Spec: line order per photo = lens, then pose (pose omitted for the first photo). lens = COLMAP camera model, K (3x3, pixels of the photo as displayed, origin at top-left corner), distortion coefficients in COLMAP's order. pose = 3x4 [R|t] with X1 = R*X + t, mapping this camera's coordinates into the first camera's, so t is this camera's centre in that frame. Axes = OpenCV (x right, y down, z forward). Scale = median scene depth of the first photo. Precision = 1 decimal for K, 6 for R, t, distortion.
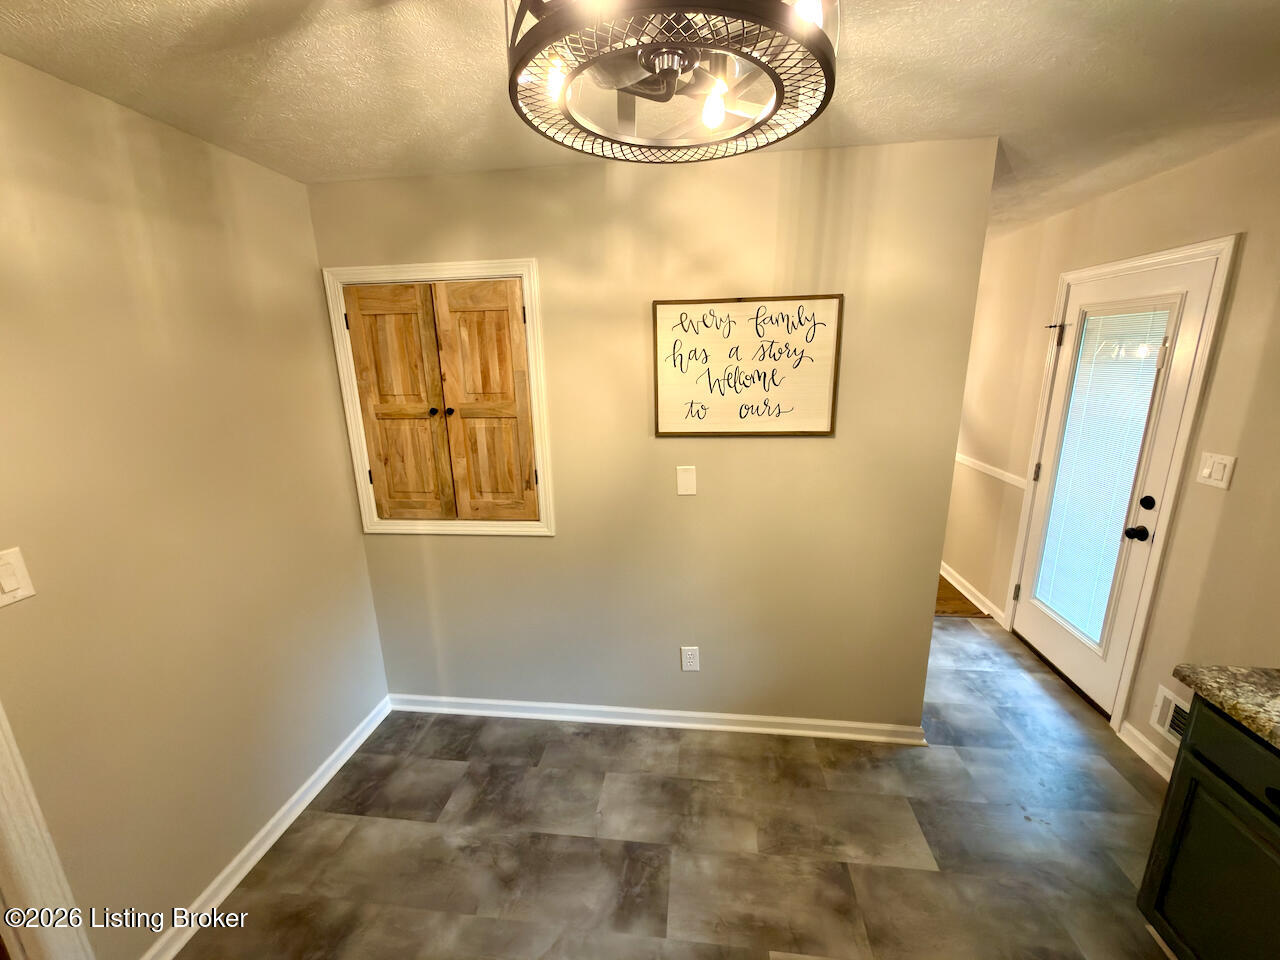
lens RADIAL K [[507.6, 0, 642.0], [0, 507.6, 478.4], [0, 0, 1]] dist [0.001162, 0.000416]
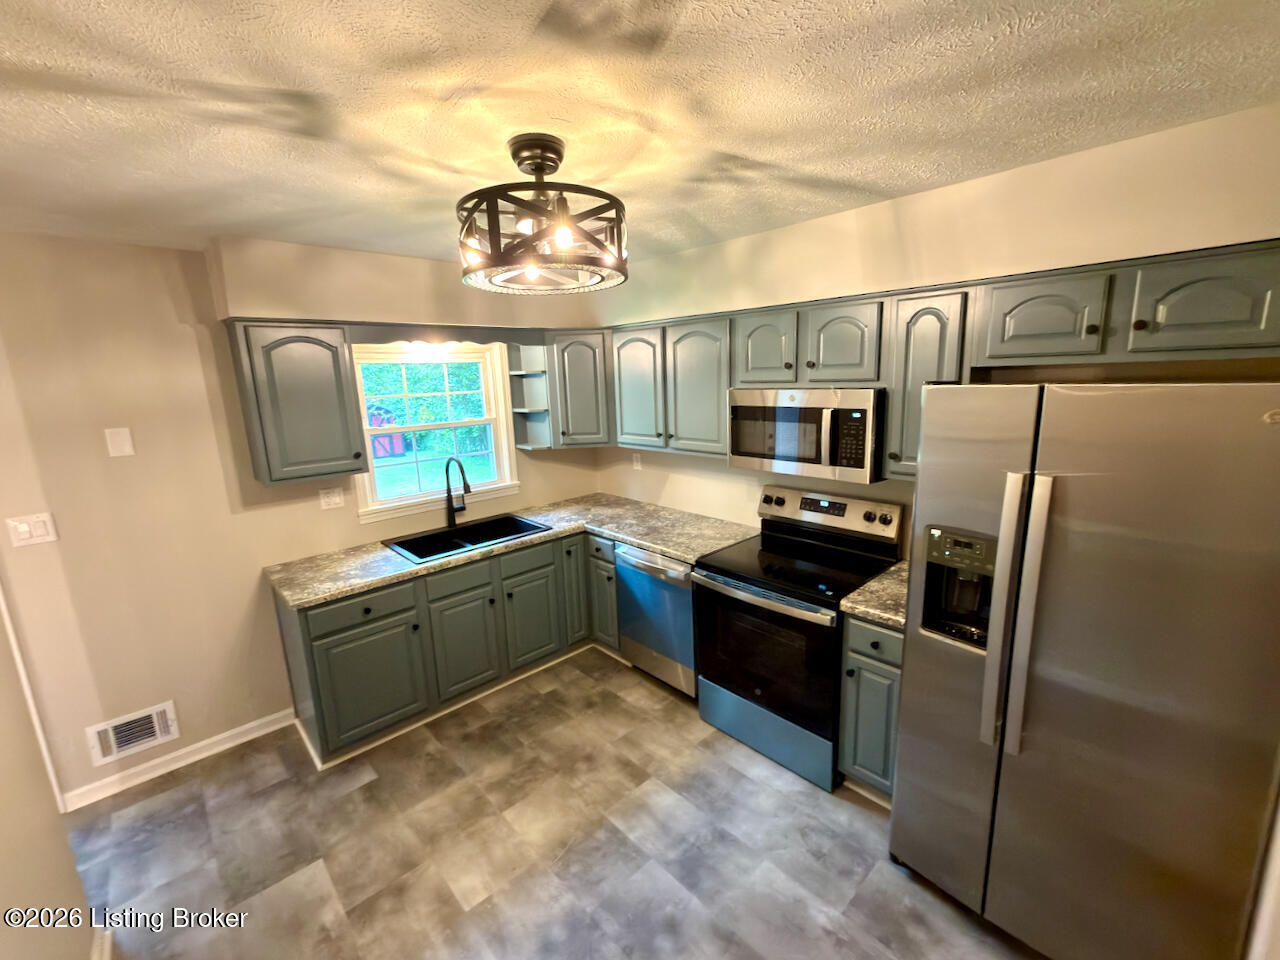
lens RADIAL K [[510.3, 0, 638.9], [0, 510.3, 476.1], [0, 0, 1]] dist [0.000050, 0.000061]
pose [[-0.763114, -0.079273, 0.641383, -0.605138], [0.198676, 0.915611, 0.349550, -0.264465], [-0.614967, 0.394174, -0.682966, 0.968733]]
